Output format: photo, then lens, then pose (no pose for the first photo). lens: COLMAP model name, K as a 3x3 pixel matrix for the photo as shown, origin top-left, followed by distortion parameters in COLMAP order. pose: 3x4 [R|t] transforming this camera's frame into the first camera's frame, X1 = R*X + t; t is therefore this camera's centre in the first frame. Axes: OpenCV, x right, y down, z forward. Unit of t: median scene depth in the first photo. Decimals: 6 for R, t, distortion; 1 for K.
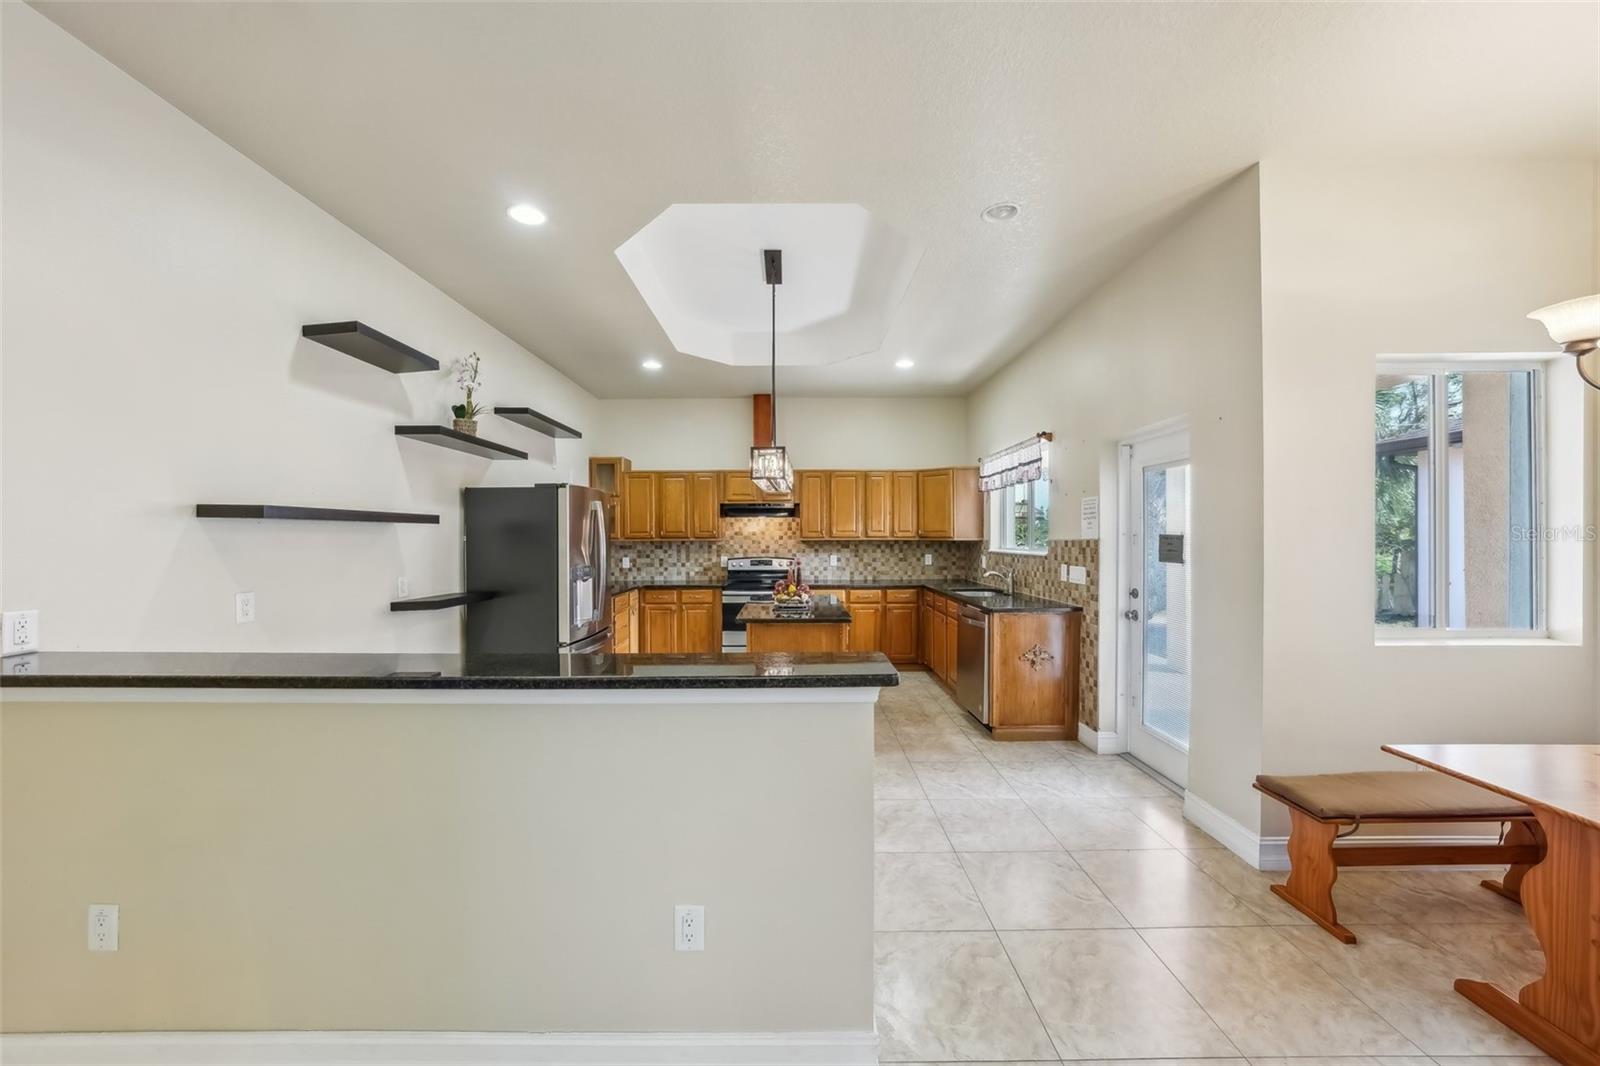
lens RADIAL K [[558.7, 0, 780.3], [0, 558.7, 539.7], [0, 0, 1]] dist [-0.021159, 0.000978]
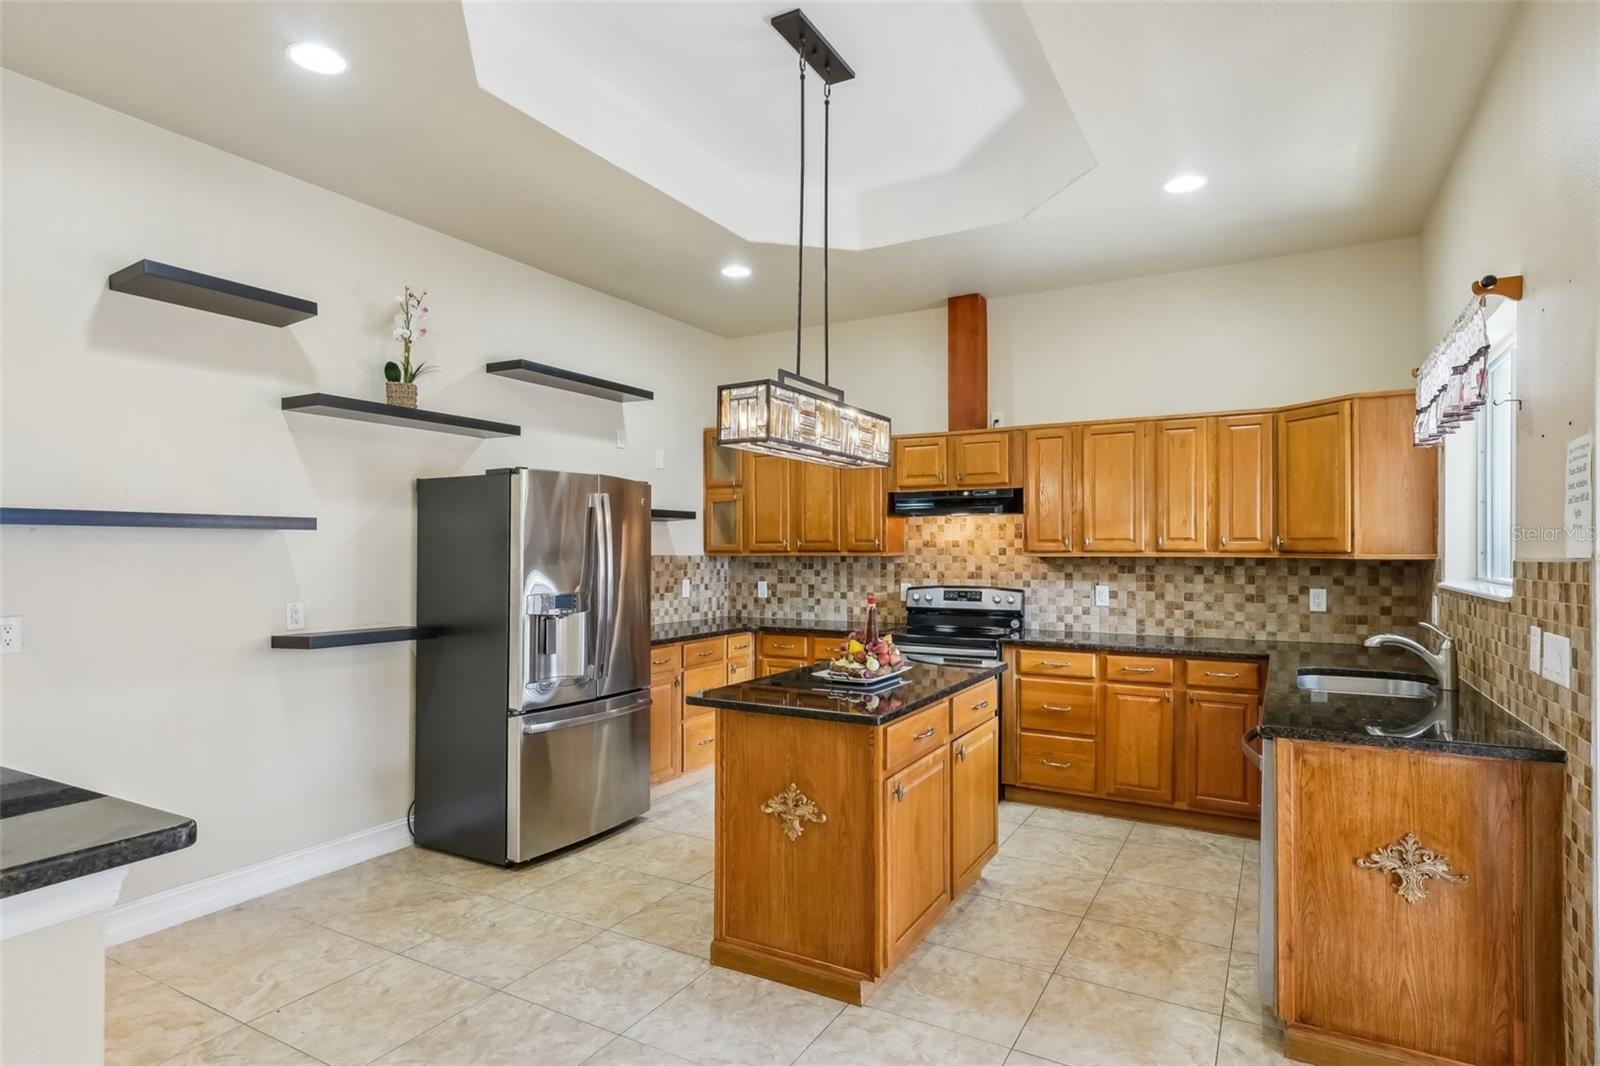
lens RADIAL K [[838.9, 0, 779.2], [0, 838.9, 548.9], [0, 0, 1]] dist [0.013028, -0.003365]
pose [[0.871907, 0.002464, -0.489665, 0.243598], [-0.005768, 0.999970, -0.005239, -0.000765], [0.489637, 0.007393, 0.871895, 0.188056]]
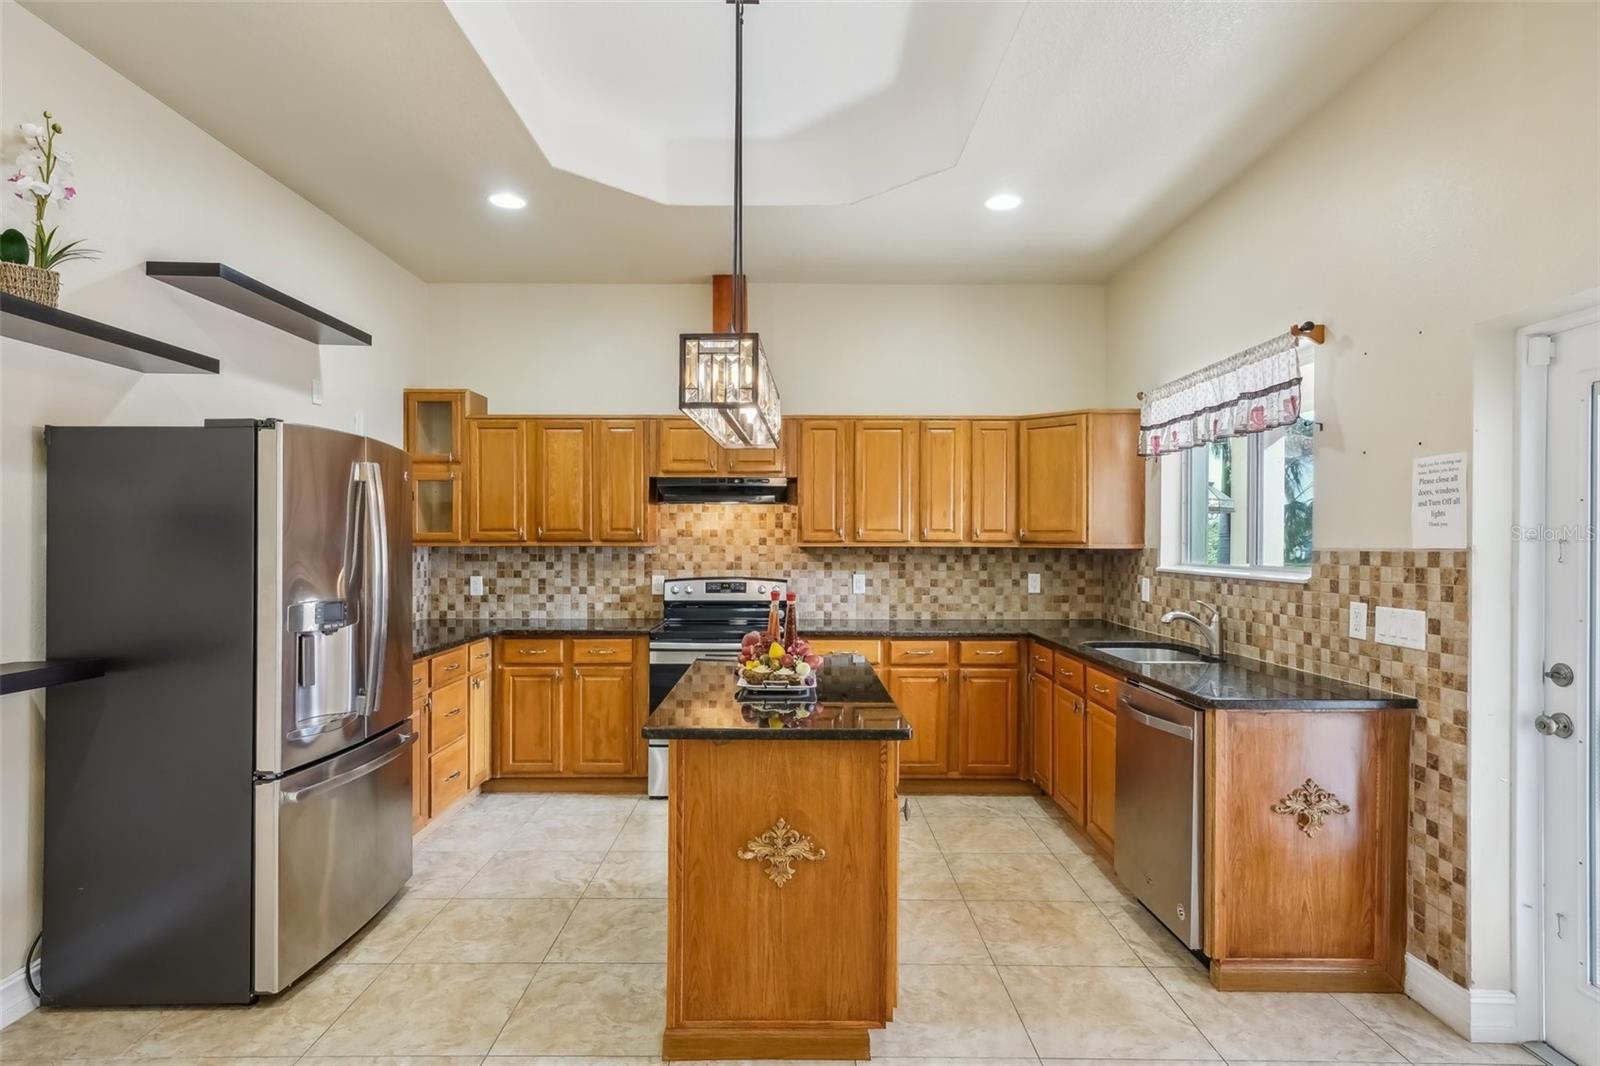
lens RADIAL K [[838.9, 0, 778.7], [0, 838.9, 543.9], [0, 0, 1]] dist [0.013028, -0.003365]
pose [[0.999962, 0.005519, 0.006779, 0.012488], [-0.005521, 0.999985, 0.000273, -0.001639], [-0.006777, -0.000310, 0.999977, 0.206734]]
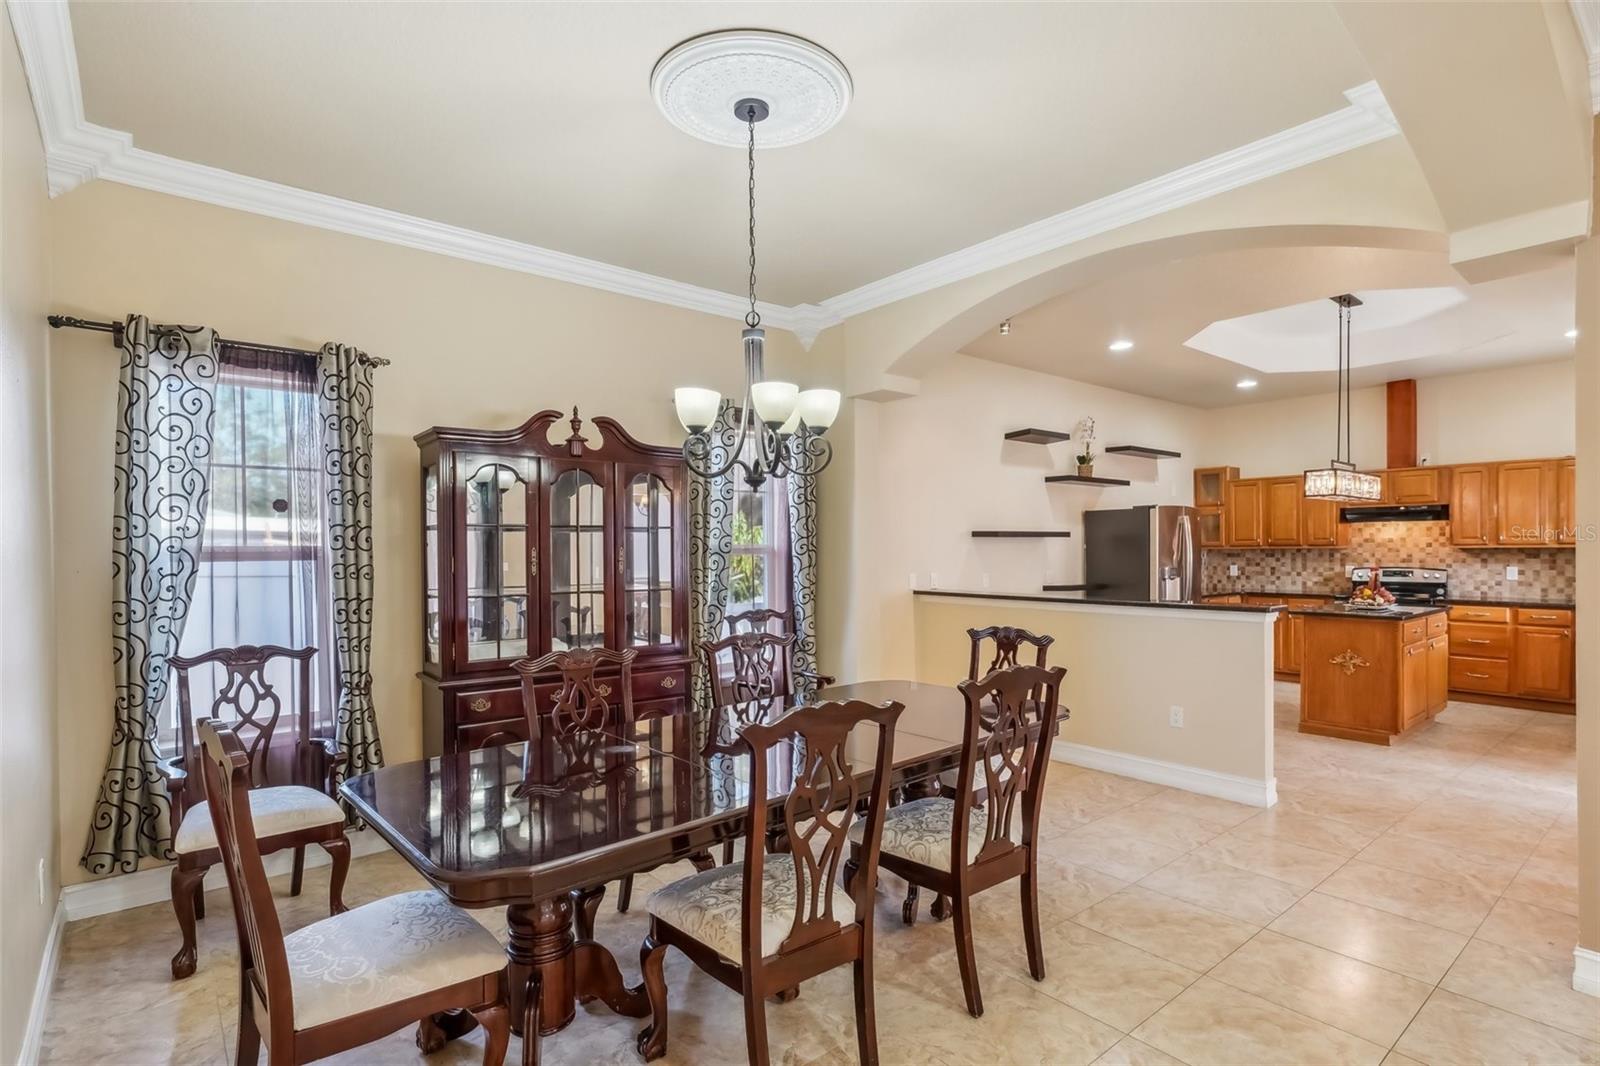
lens RADIAL K [[776.3, 0, 826.5], [0, 776.3, 555.2], [0, 0, 1]] dist [0.022191, 0.003410]
pose [[0.671674, 0.007003, -0.740814, 0.309301], [0.000023, 0.999955, 0.009473, 0.000705], [0.740847, -0.006380, 0.671644, -0.553012]]
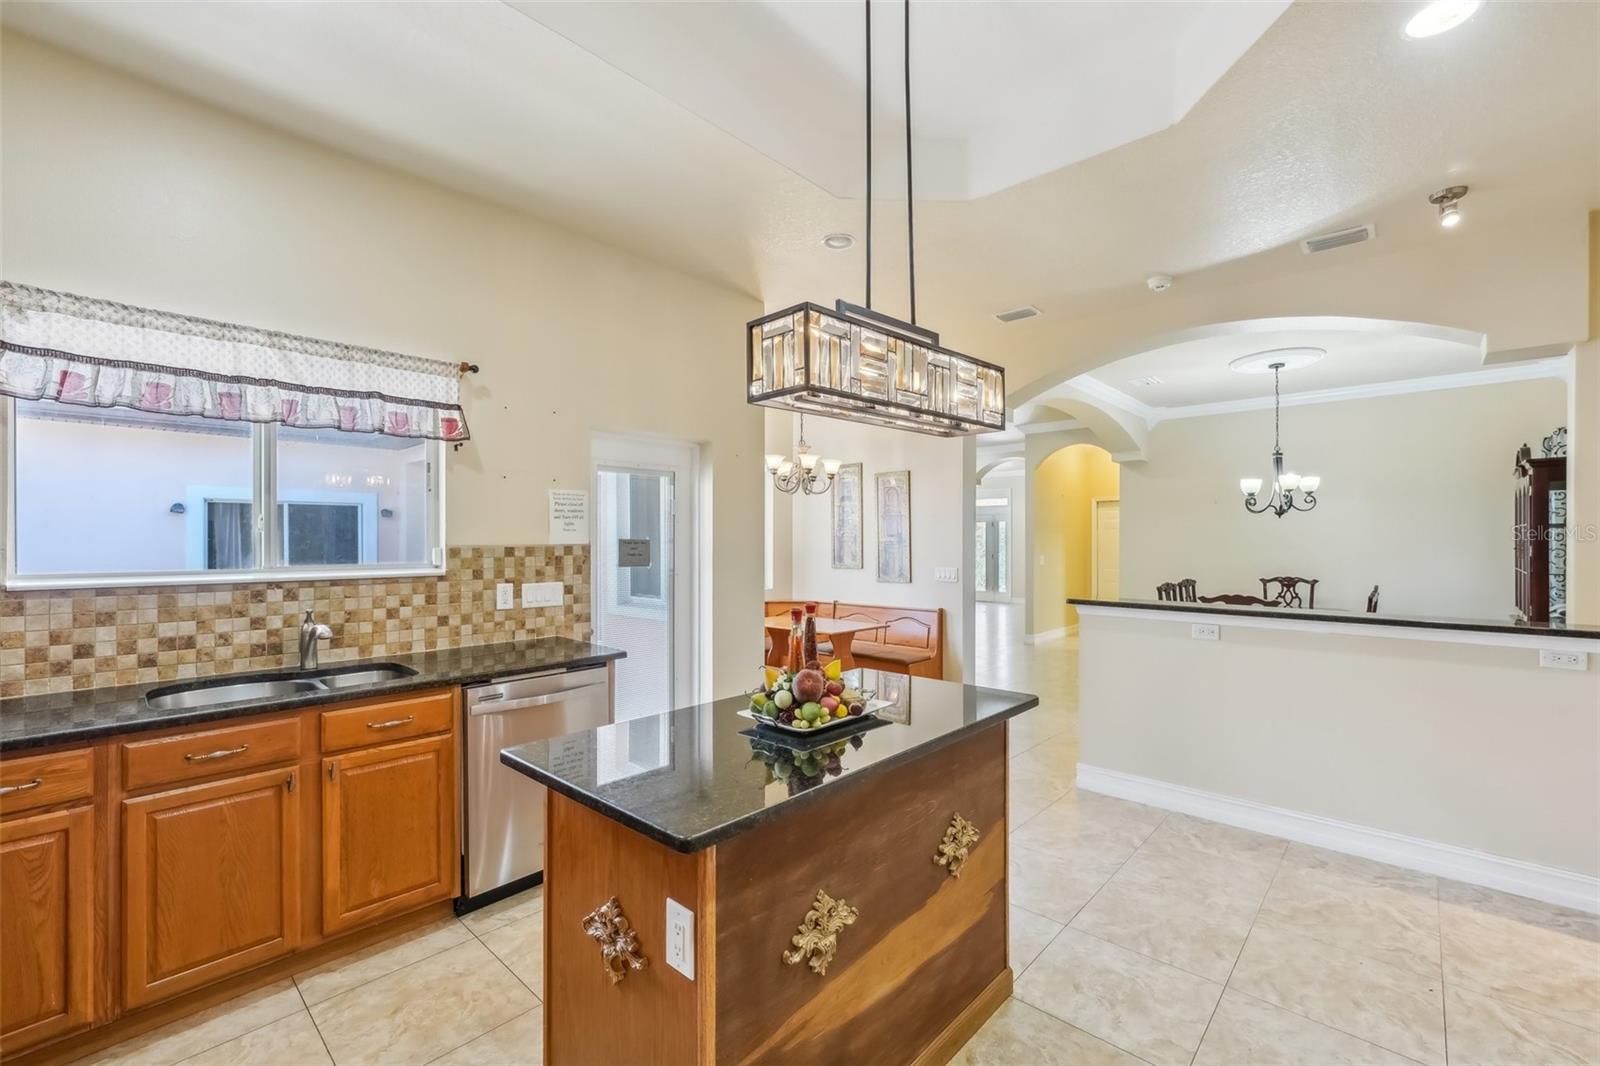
lens RADIAL K [[673.7, 0, 789.9], [0, 673.7, 541.6], [0, 0, 1]] dist [-0.015833, 0.000846]
pose [[-0.741421, 0.001229, 0.671039, -0.191710], [0.005109, 0.999980, 0.003812, -0.004579], [-0.671021, 0.006255, -0.741412, 0.958551]]
